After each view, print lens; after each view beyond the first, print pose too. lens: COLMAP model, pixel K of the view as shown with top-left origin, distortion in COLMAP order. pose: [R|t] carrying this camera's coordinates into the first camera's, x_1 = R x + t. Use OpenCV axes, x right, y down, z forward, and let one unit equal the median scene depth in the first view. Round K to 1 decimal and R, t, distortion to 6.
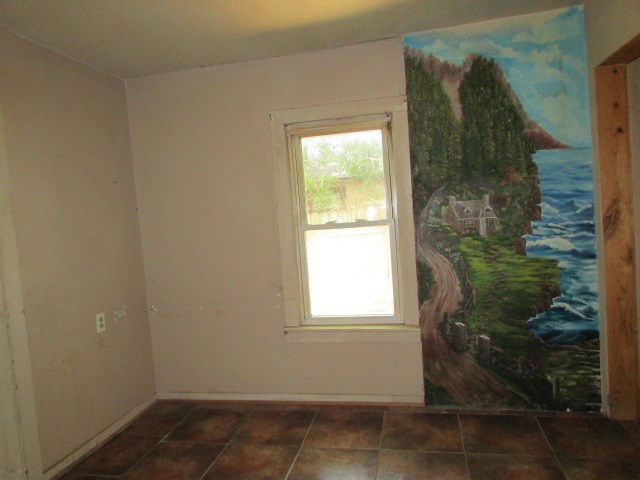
lens RADIAL K [[458.5, 0, 320.0], [0, 458.5, 244.8], [0, 0, 1]] dist [-0.022123, 0.013166]
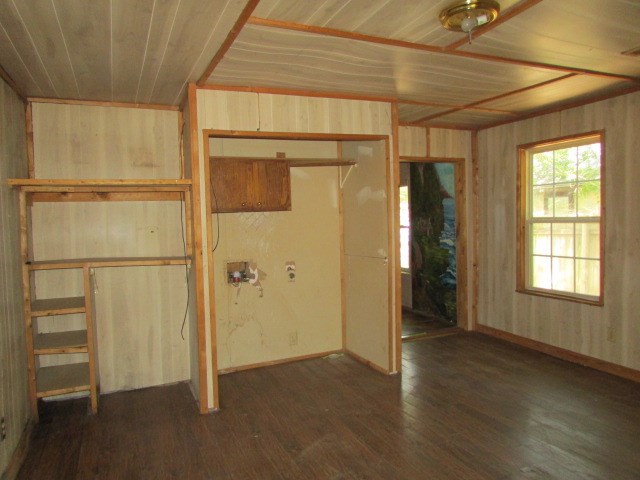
lens RADIAL K [[458.5, 0, 319.8], [0, 458.5, 239.1], [0, 0, 1]] dist [-0.022123, 0.013166]
pose [[0.585499, 0.086218, -0.806075, 1.888576], [-0.050892, 0.996276, 0.069596, -0.135538], [0.809074, 0.000274, 0.587707, -0.757753]]
